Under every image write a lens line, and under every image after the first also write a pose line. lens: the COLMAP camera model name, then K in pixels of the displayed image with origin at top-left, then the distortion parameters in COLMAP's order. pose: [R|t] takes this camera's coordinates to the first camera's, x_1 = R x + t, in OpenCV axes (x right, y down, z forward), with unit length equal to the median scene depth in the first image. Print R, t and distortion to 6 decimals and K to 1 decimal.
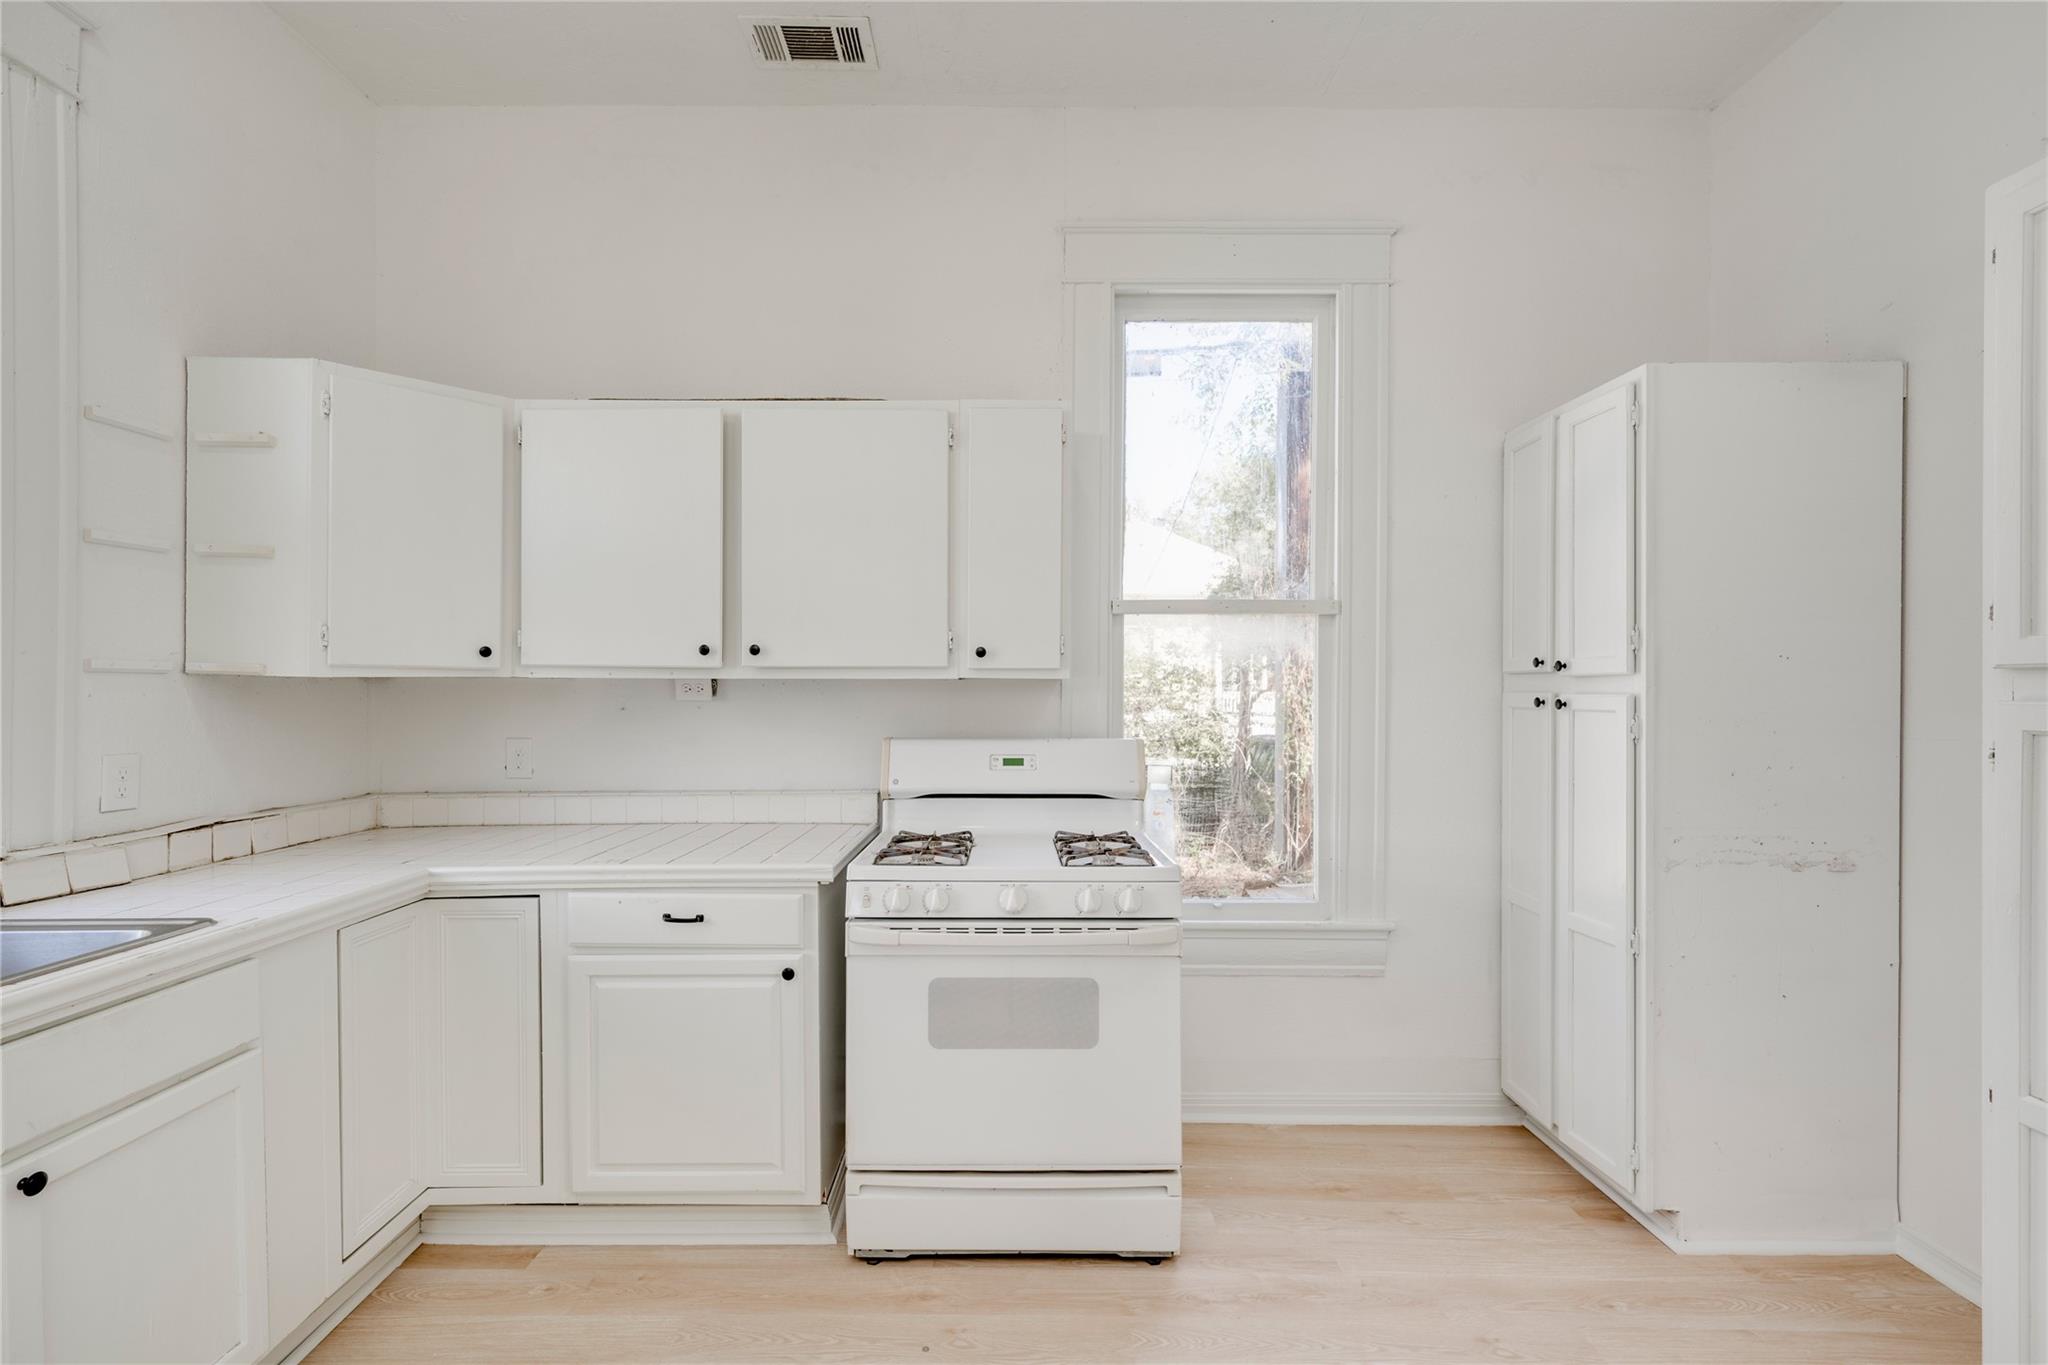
lens RADIAL K [[859.5, 0, 1033.7], [0, 859.5, 697.3], [0, 0, 1]] dist [0.001002, 0.000057]
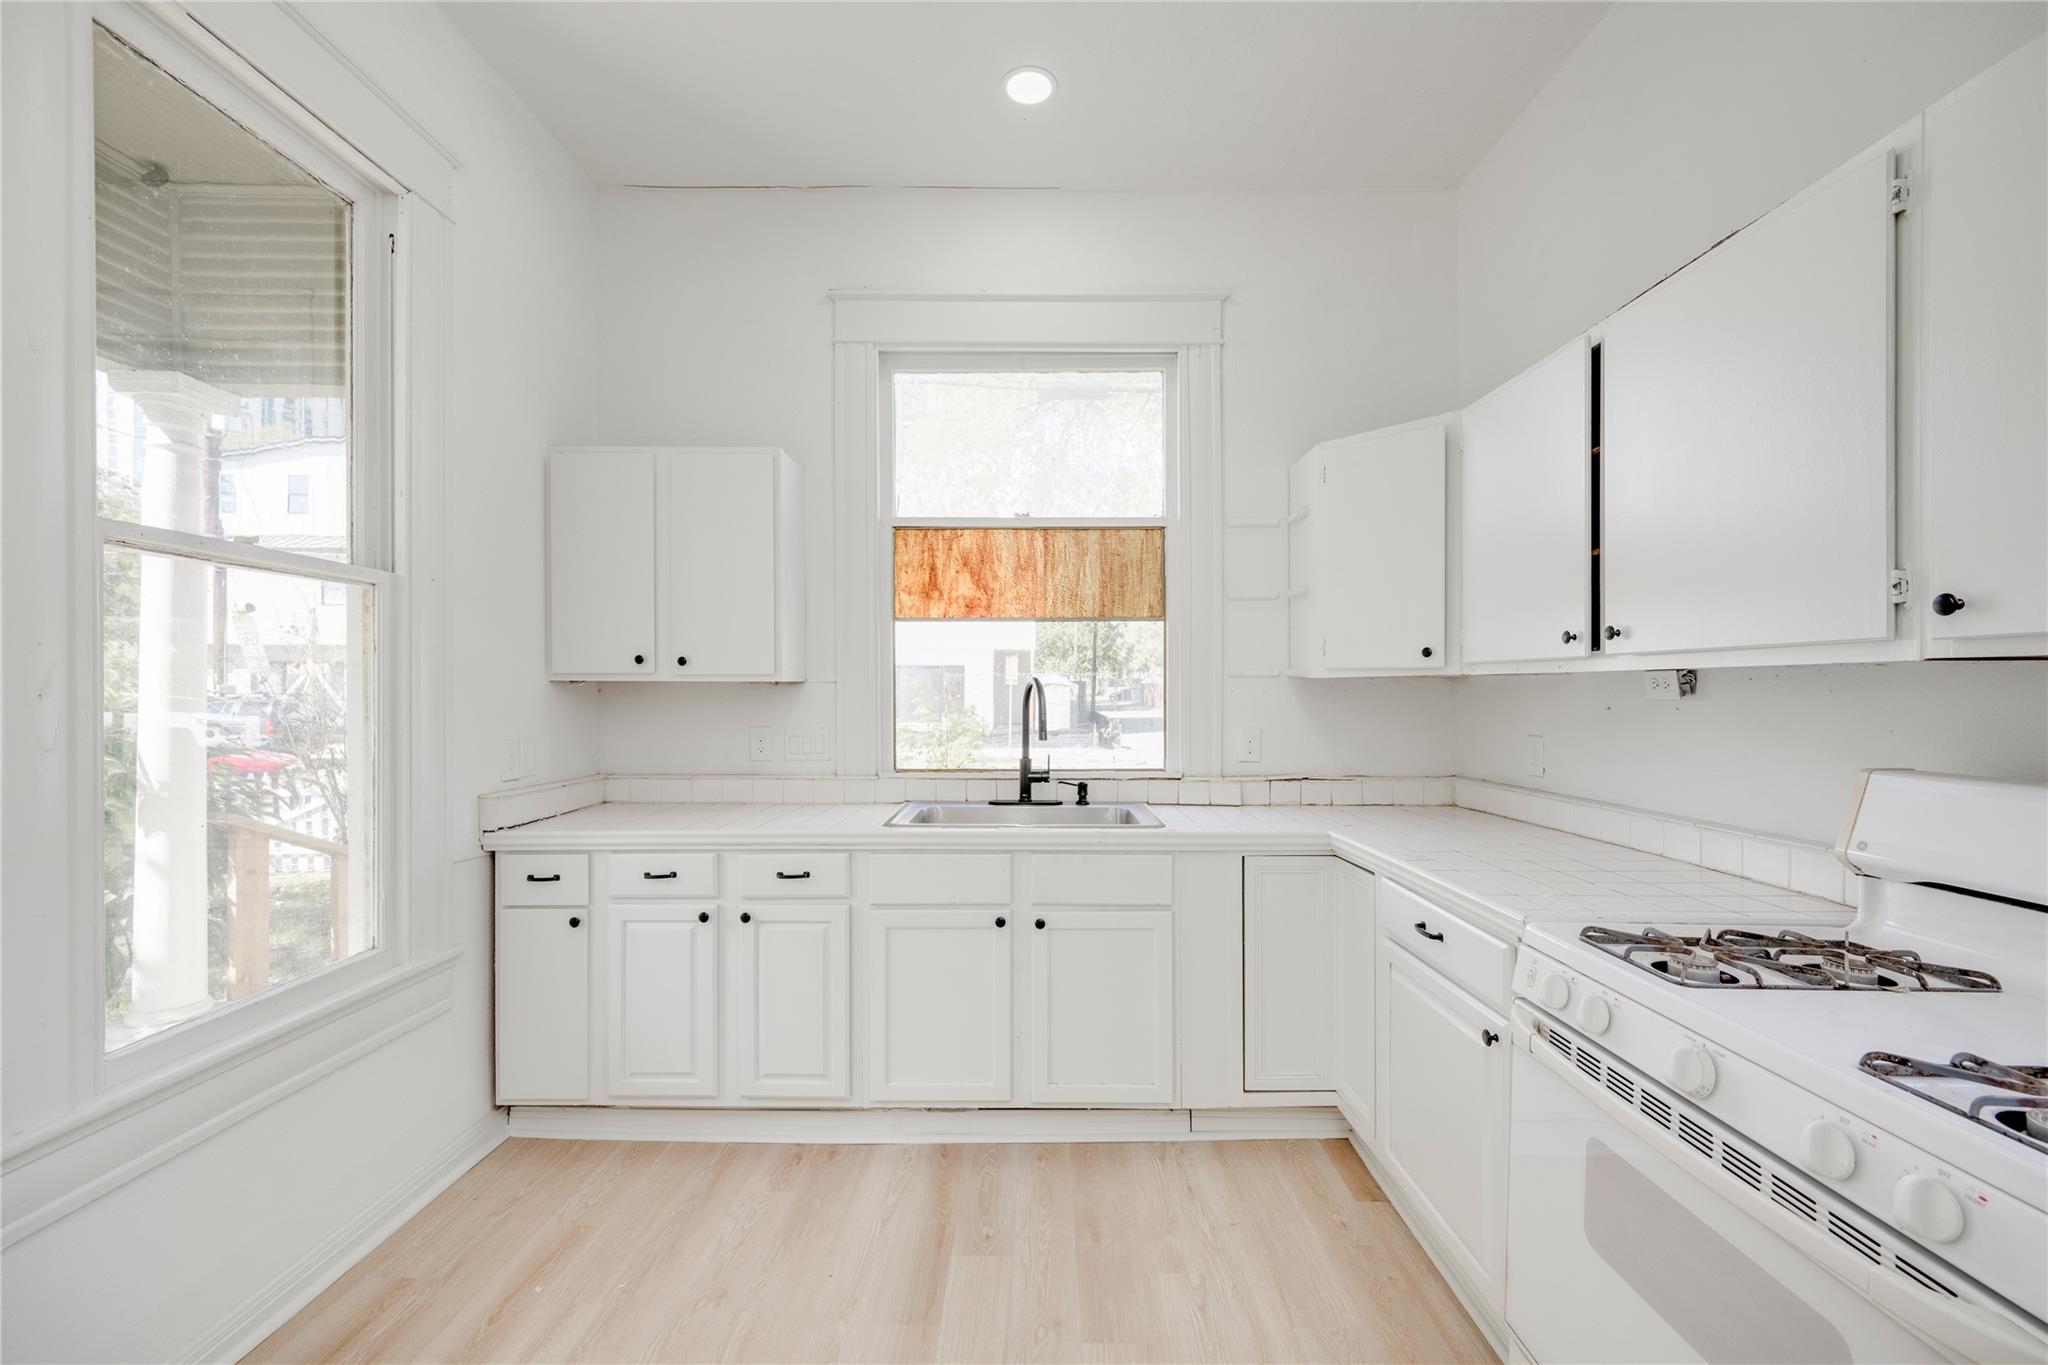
lens RADIAL K [[839.6, 0, 1036.9], [0, 839.6, 691.2], [0, 0, 1]] dist [-0.000589, -0.000274]
pose [[-0.018304, 0.000237, -0.999832, 0.458512], [-0.007052, 0.999975, 0.000366, 0.000211], [0.999808, 0.007058, -0.018301, 0.533926]]
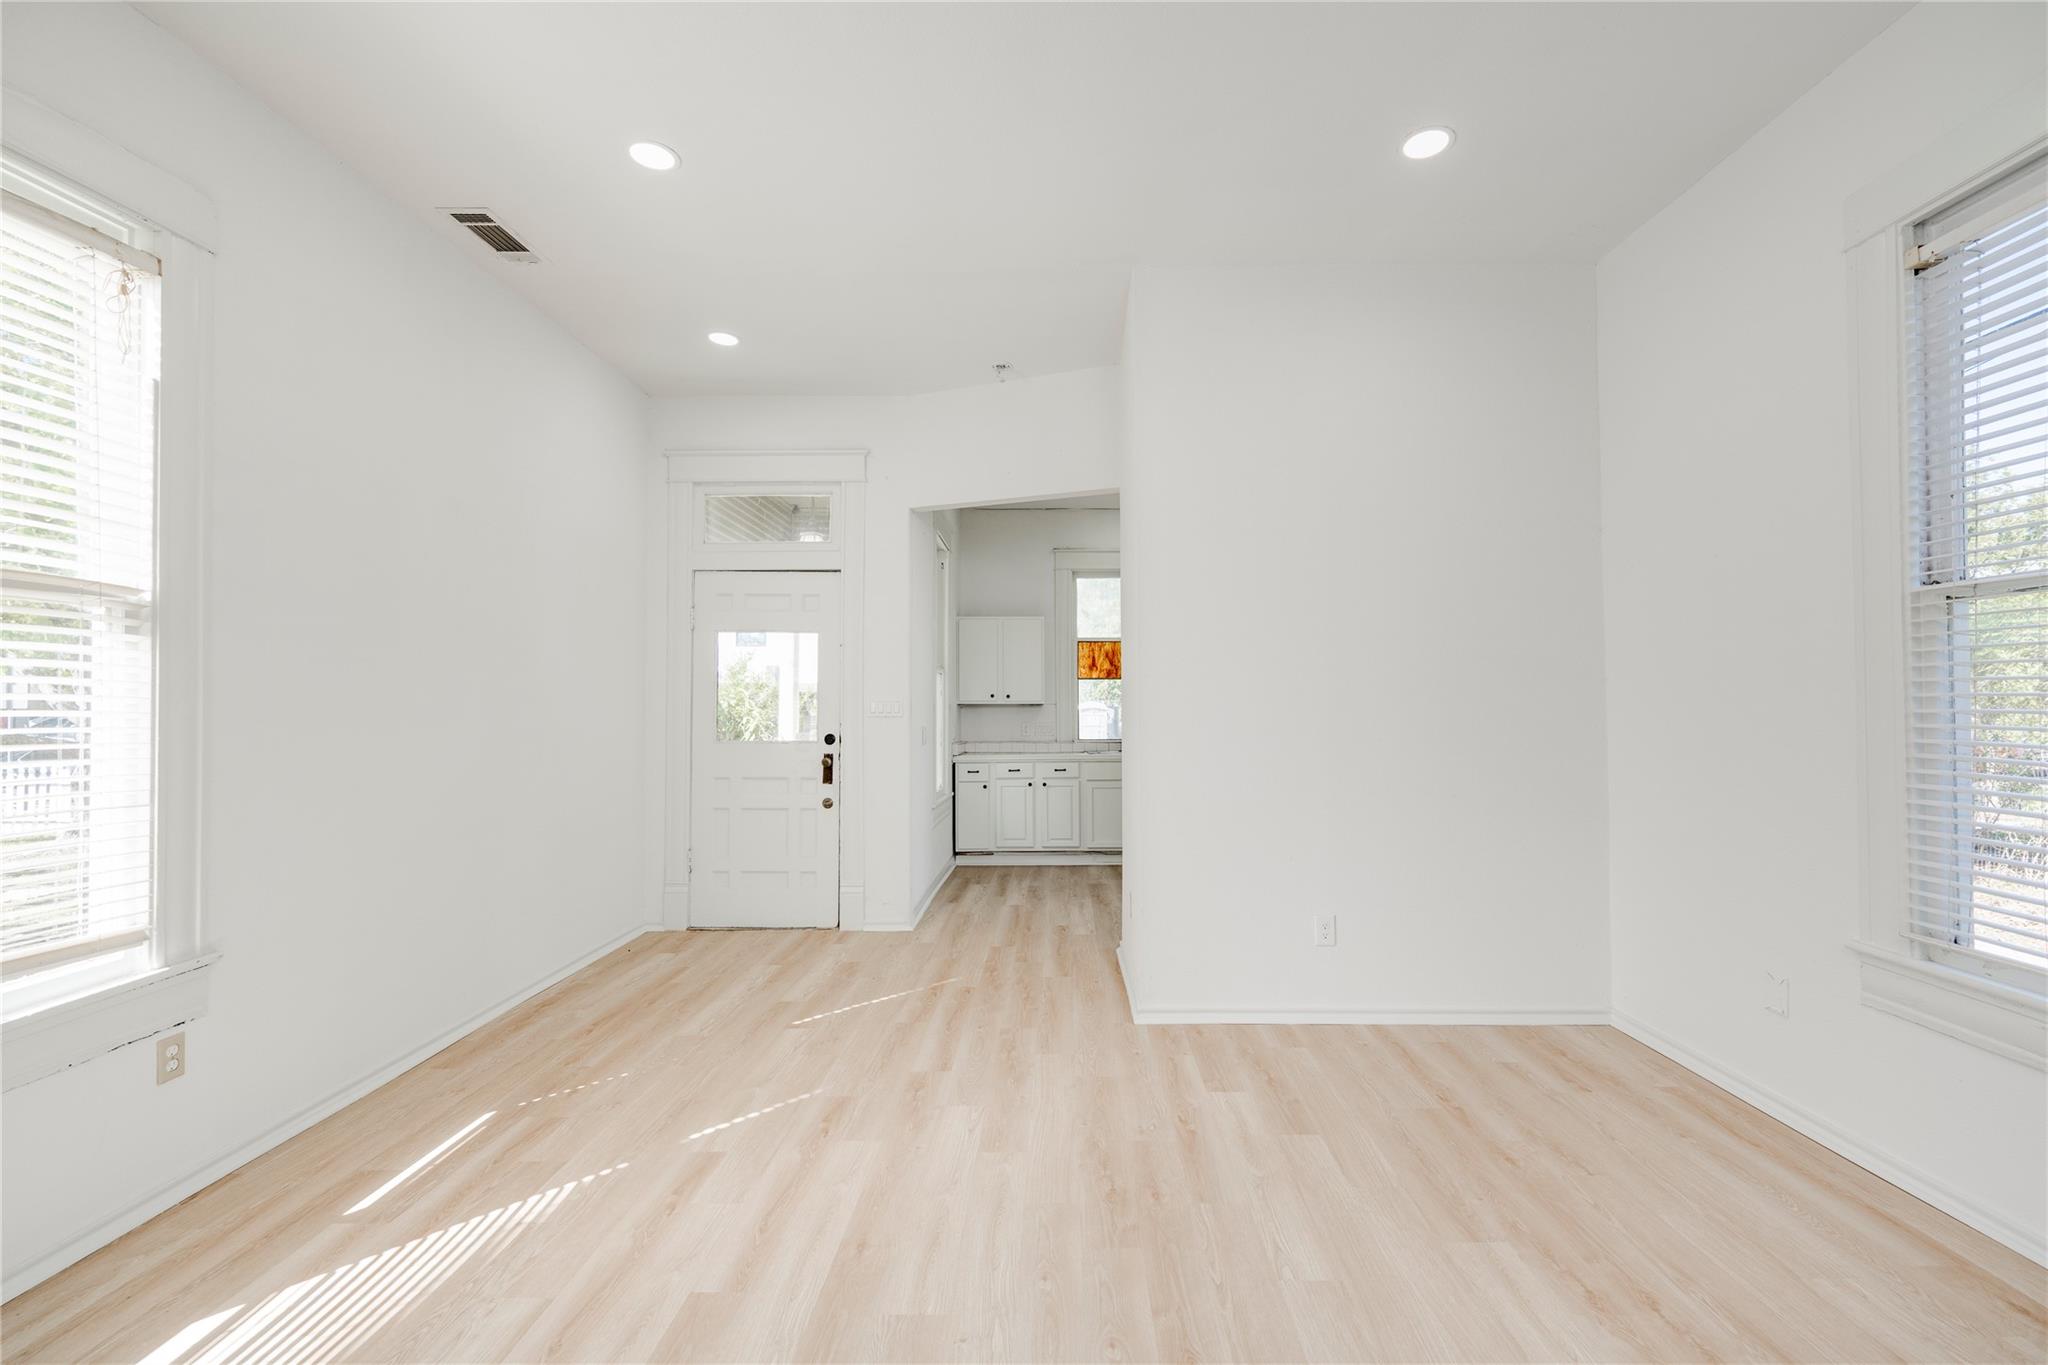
lens RADIAL K [[859.5, 0, 1033.7], [0, 859.5, 697.3], [0, 0, 1]] dist [0.001002, 0.000057]
pose [[-0.047260, -0.021258, -0.998656, 2.595456], [-0.003537, 0.999771, -0.021114, 0.035187], [0.998876, 0.002534, -0.047325, 0.257177]]
